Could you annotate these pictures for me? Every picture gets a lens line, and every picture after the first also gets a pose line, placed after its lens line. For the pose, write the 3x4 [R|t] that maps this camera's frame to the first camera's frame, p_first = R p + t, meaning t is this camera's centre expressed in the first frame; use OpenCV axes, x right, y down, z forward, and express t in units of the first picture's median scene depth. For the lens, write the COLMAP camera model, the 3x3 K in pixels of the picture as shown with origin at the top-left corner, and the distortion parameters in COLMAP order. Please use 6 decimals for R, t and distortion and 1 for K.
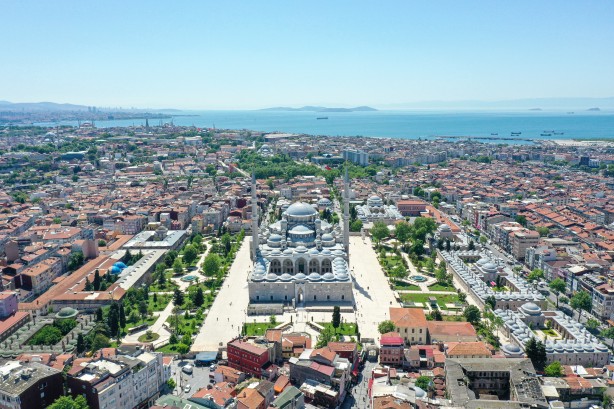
lens RADIAL K [[480.5, 0, 307.0], [0, 480.5, 204.5], [0, 0, 1]] dist [-0.003890, 0.001582]
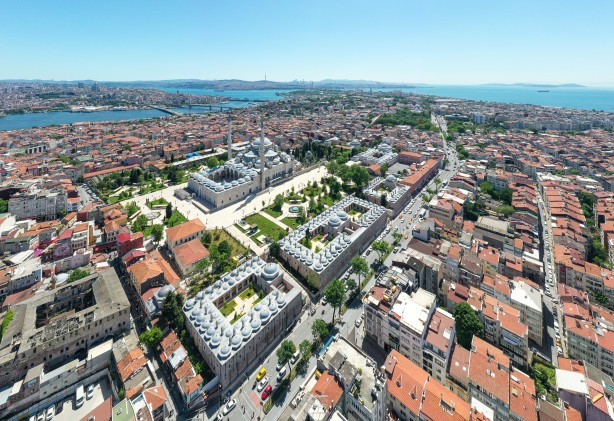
lens RADIAL K [[246.0, 0, 307.7], [0, 246.0, 83.0], [0, 0, 1]] dist [0.001363, 0.000242]
pose [[0.759692, 0.008792, -0.650224, 0.660908], [-0.136630, 0.979747, -0.146384, -0.086237], [0.635768, 0.200047, 0.745507, 0.430645]]
